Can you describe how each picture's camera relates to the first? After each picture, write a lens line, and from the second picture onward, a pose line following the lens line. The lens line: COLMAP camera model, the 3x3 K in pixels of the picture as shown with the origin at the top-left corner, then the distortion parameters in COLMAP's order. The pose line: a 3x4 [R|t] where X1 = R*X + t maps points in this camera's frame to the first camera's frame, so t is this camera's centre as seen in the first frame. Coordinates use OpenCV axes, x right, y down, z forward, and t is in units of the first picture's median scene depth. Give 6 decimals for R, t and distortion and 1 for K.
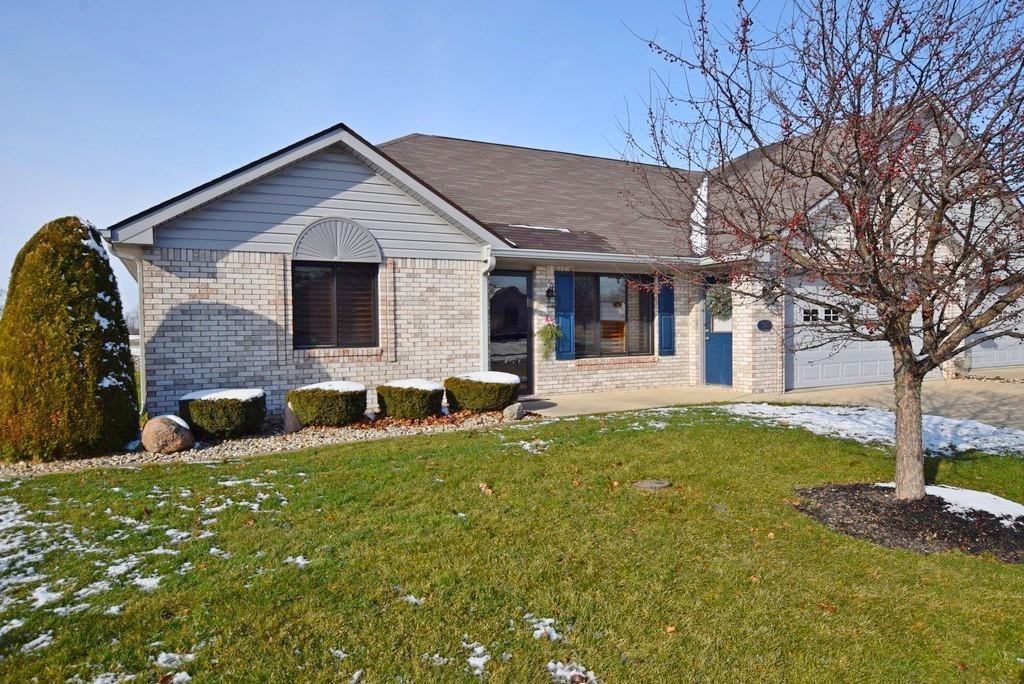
lens RADIAL K [[654.2, 0, 515.8], [0, 654.2, 345.2], [0, 0, 1]] dist [-0.000986, 0.001556]
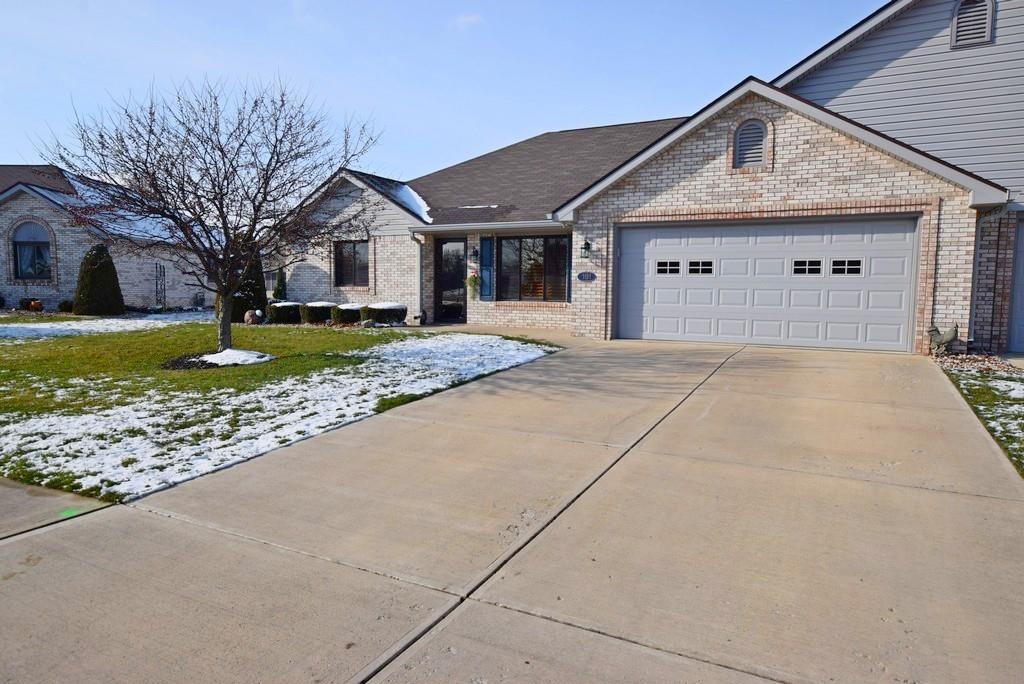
lens RADIAL K [[654.2, 0, 509.0], [0, 654.2, 336.1], [0, 0, 1]] dist [-0.000986, 0.001556]
pose [[0.557341, 0.080515, -0.826371, 1.598428], [-0.038685, 0.996724, 0.071022, -0.004828], [0.829382, -0.007615, 0.558630, 0.331470]]
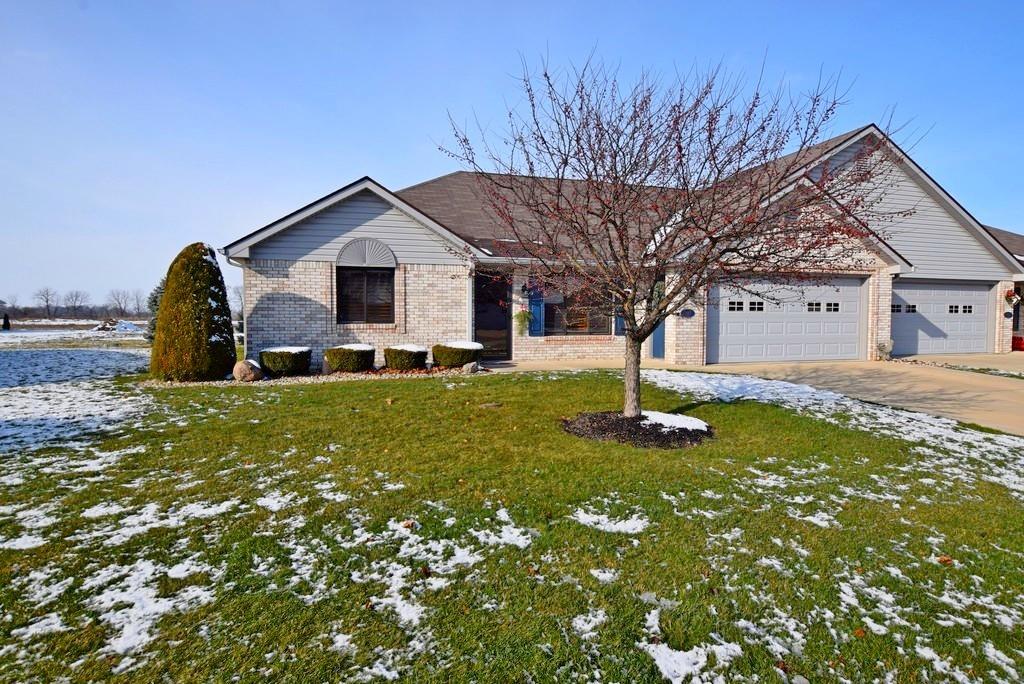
lens RADIAL K [[557.9, 0, 513.8], [0, 557.9, 342.7], [0, 0, 1]] dist [-0.020219, 0.000288]
pose [[0.981427, 0.022125, -0.190556, 0.323241], [-0.018968, 0.999651, 0.018376, 0.019261], [0.190896, -0.014420, 0.981504, -0.214719]]
